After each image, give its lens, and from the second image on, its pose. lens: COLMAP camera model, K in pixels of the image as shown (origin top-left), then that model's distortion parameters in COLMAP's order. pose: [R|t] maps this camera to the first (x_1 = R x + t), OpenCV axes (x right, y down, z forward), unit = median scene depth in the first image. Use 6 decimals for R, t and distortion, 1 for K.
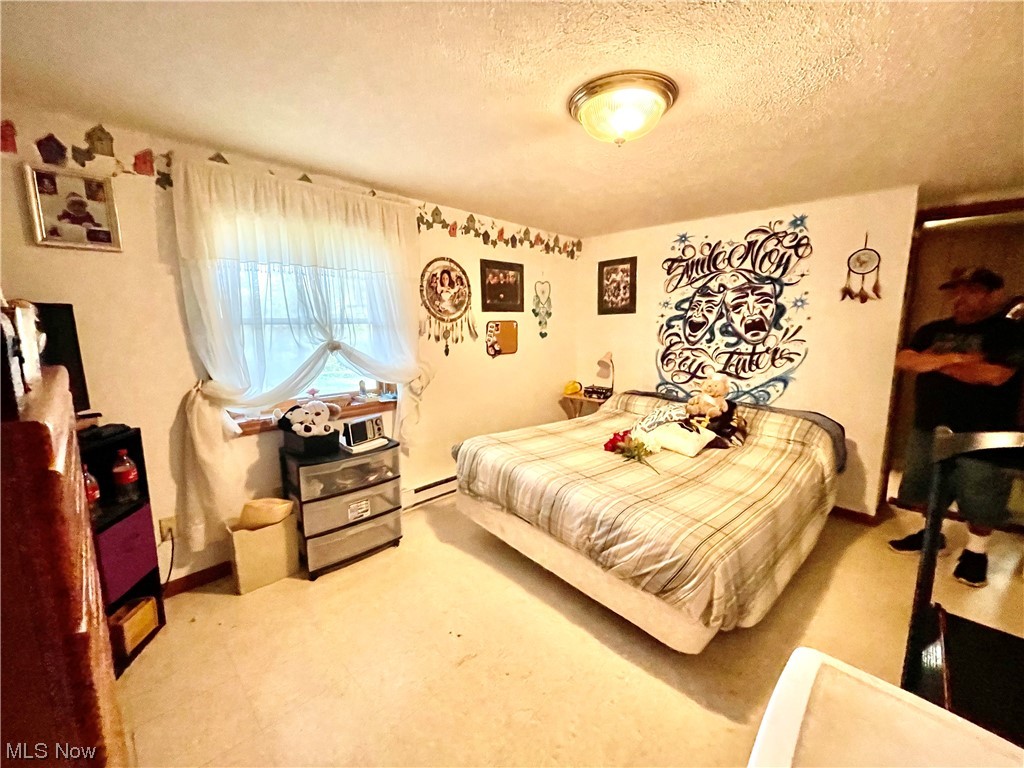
lens RADIAL K [[418.6, 0, 512.0], [0, 418.6, 384.0], [0, 0, 1]] dist [-0.000186, 0.000097]
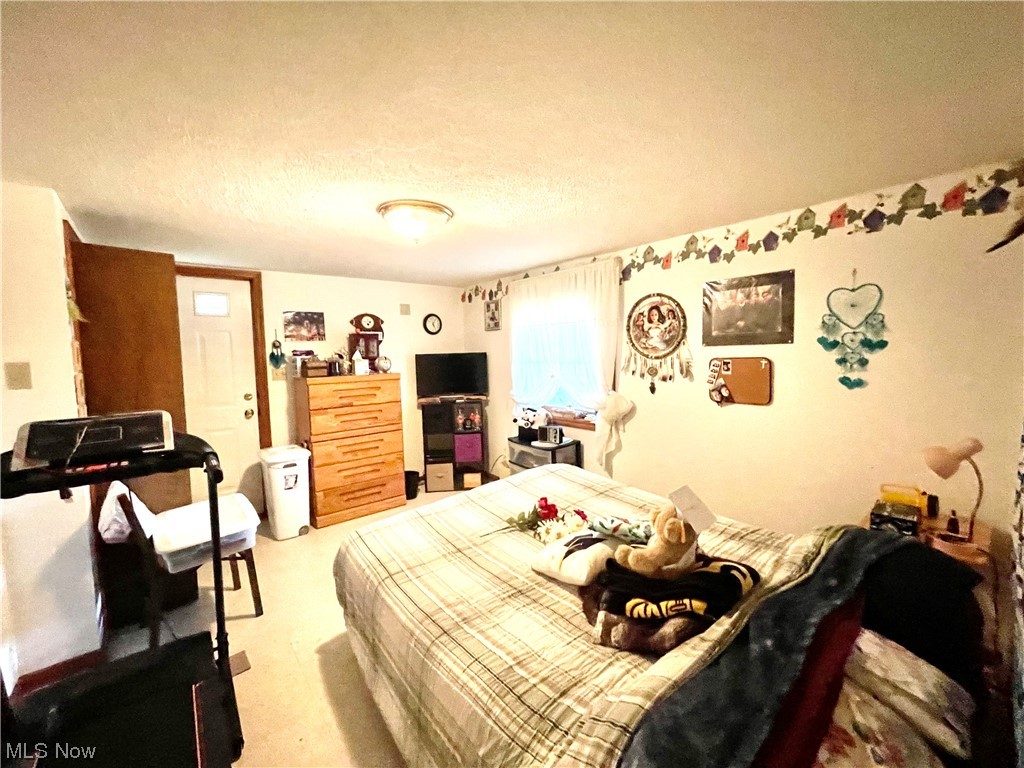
lens RADIAL K [[418.6, 0, 512.0], [0, 418.6, 384.0], [0, 0, 1]] dist [-0.000186, 0.000097]
pose [[-0.108595, 0.077714, -0.991044, 0.833349], [-0.129369, 0.987357, 0.091601, -0.135603], [0.985632, 0.138157, -0.097168, 0.770353]]
